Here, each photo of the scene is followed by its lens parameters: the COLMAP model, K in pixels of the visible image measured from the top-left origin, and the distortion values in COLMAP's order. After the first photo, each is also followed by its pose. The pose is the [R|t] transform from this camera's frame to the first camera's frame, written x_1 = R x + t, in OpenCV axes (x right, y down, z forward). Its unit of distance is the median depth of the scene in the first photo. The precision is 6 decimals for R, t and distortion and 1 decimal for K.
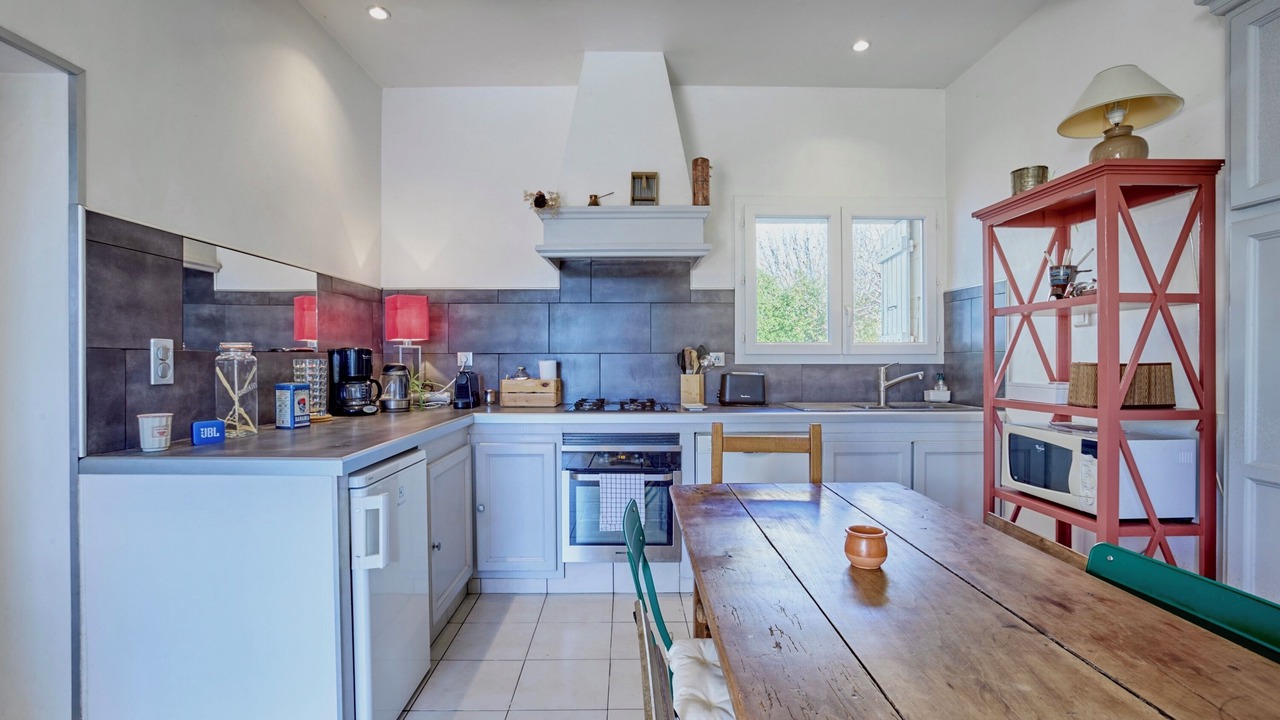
lens RADIAL K [[593.0, 0, 637.3], [0, 593.0, 363.6], [0, 0, 1]] dist [-0.058584, 0.028909]
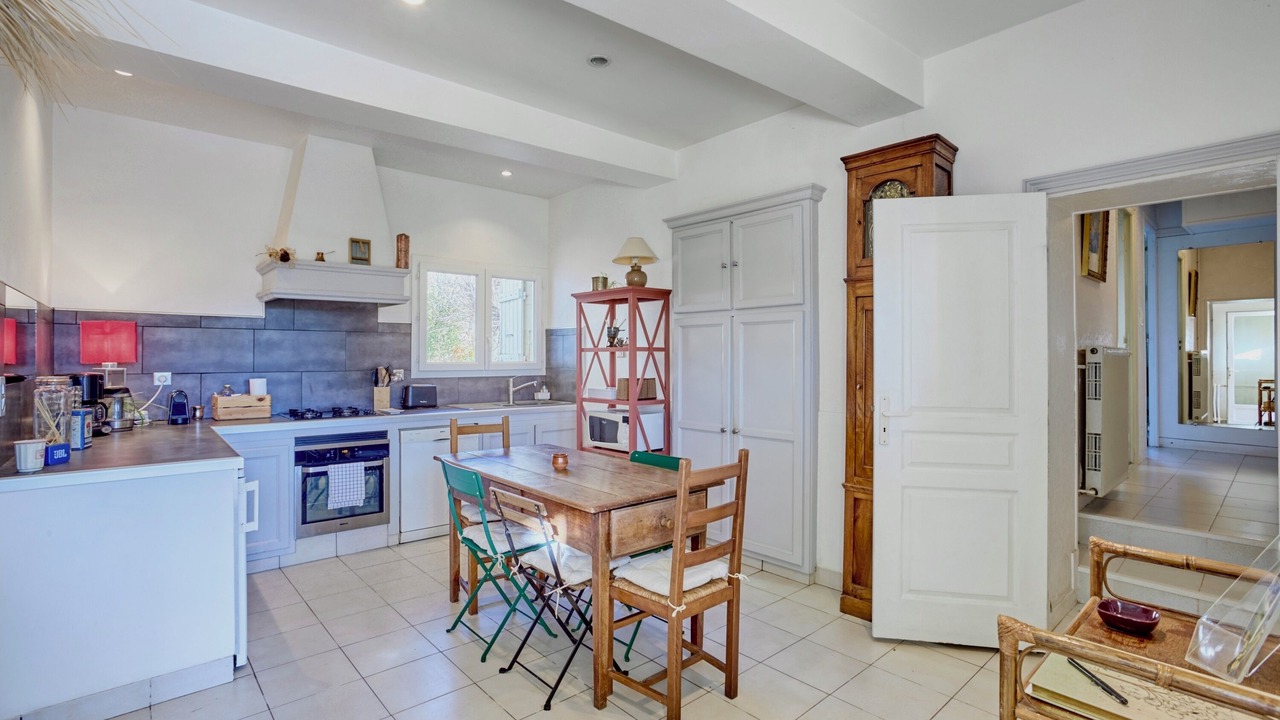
lens RADIAL K [[593.0, 0, 637.3], [0, 593.0, 363.6], [0, 0, 1]] dist [-0.058584, 0.028909]
pose [[0.760222, -0.005609, 0.649639, -0.378774], [0.004048, 0.999984, 0.003896, -0.042836], [-0.649651, -0.000332, 0.760233, -0.431031]]
